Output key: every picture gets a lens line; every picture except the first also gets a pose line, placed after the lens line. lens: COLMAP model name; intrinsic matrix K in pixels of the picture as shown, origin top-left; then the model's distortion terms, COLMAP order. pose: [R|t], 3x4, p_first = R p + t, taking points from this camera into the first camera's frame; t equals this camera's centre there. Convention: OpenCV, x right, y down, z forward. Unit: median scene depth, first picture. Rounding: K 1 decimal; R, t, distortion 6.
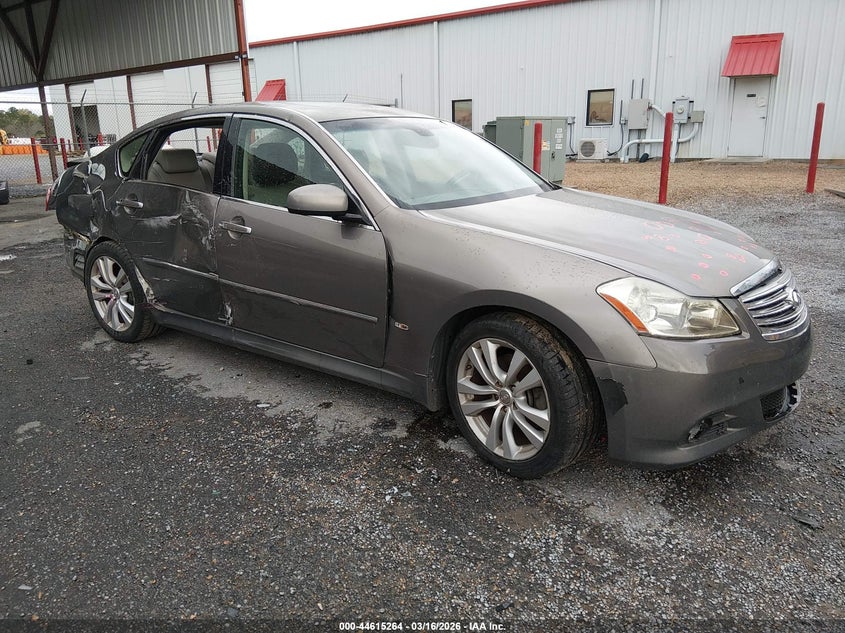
lens RADIAL K [[649.0, 0, 424.7], [0, 649.0, 314.7], [0, 0, 1]] dist [-0.009252, -0.000735]
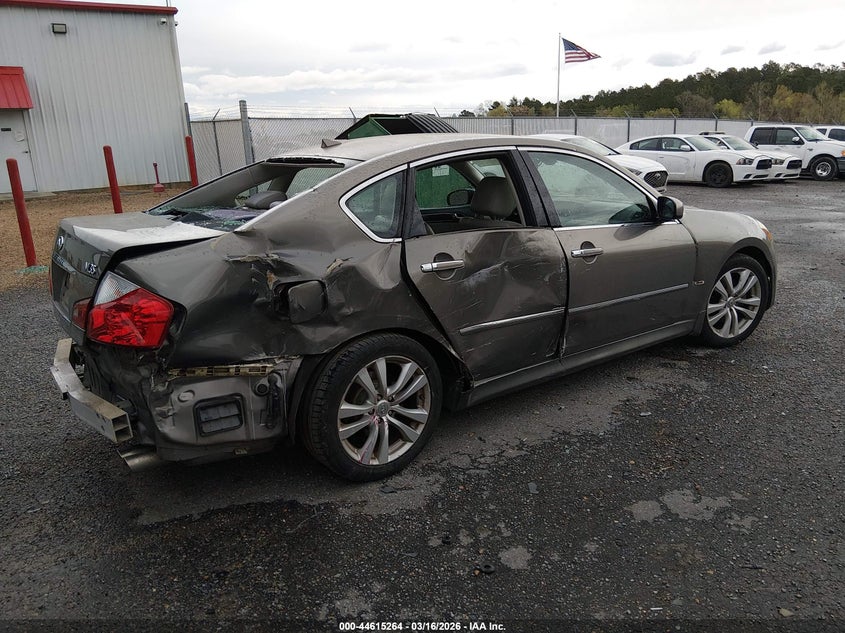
lens RADIAL K [[649.0, 0, 424.1], [0, 649.0, 316.9], [0, 0, 1]] dist [-0.009252, -0.000735]
pose [[0.306880, -0.250913, 0.918078, -1.173757], [0.292659, 0.942764, 0.159835, -0.242668], [-0.905635, 0.219634, 0.362747, 0.757049]]
